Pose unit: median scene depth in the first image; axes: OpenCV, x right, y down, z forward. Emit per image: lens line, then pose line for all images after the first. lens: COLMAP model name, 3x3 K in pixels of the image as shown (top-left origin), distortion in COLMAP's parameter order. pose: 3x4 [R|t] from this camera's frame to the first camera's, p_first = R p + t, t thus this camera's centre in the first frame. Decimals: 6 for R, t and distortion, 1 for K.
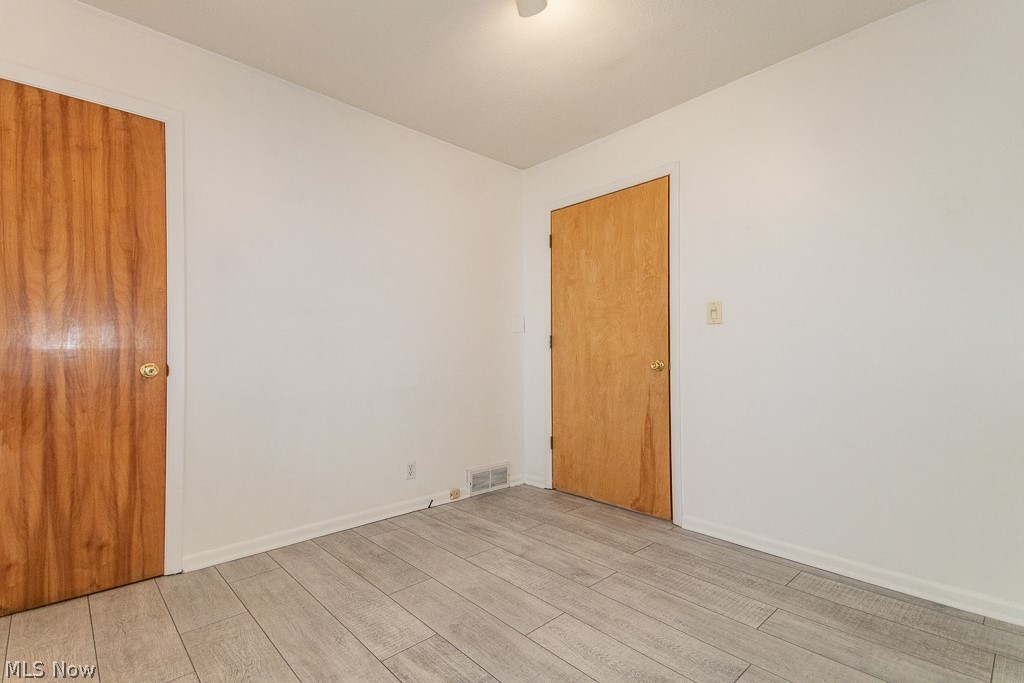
lens RADIAL K [[465.7, 0, 510.5], [0, 465.7, 346.2], [0, 0, 1]] dist [0.080450, -0.031898]
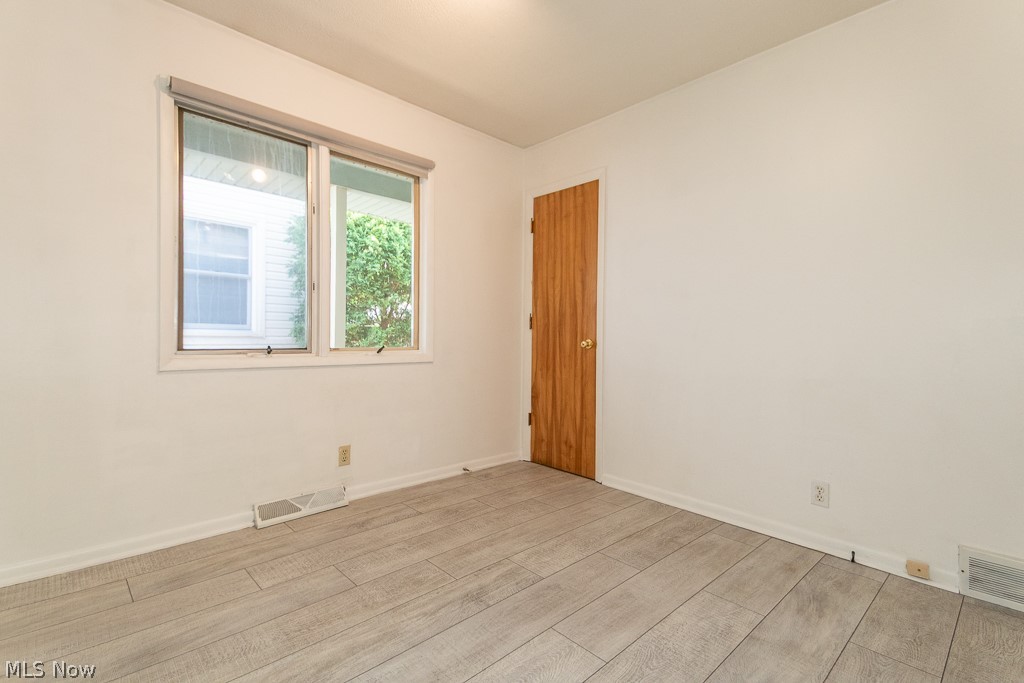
lens RADIAL K [[468.4, 0, 489.3], [0, 468.4, 338.1], [0, 0, 1]] dist [0.078681, -0.032878]
pose [[-0.015069, 0.004314, -0.999877, 0.808492], [0.005671, 0.999975, 0.004229, 0.022637], [0.999870, -0.005606, -0.015094, 0.737879]]
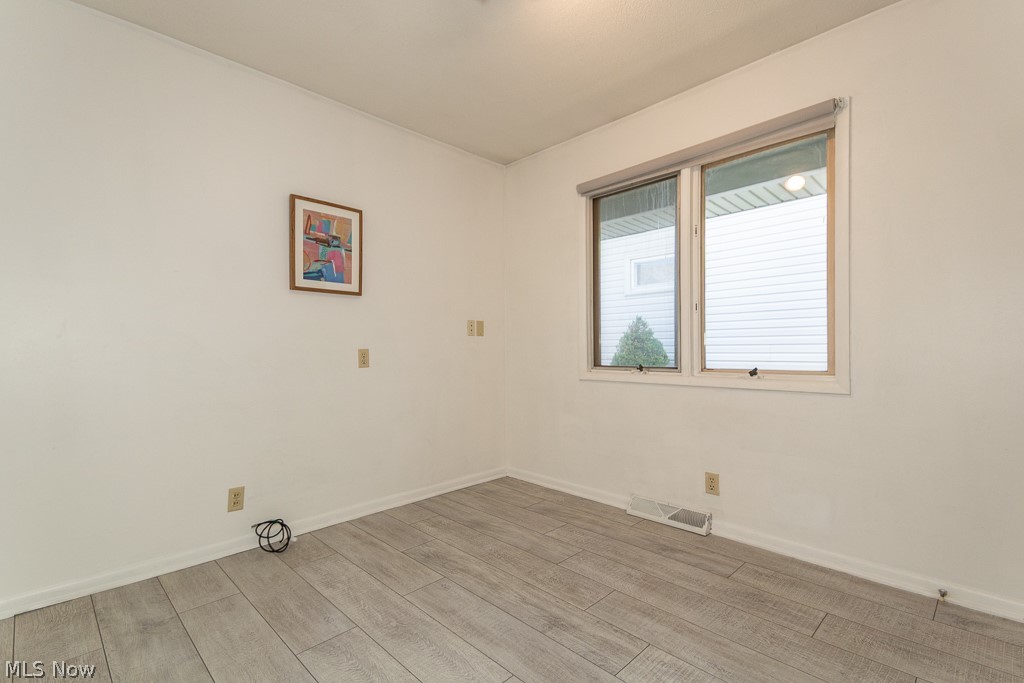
lens RADIAL K [[473.0, 0, 510.7], [0, 473.0, 353.0], [0, 0, 1]] dist [0.083689, -0.035605]
pose [[-0.999812, 0.009724, -0.016762, 0.036885], [0.009876, 0.999911, -0.008993, 0.017907], [0.016673, -0.009156, -0.999819, 1.566706]]
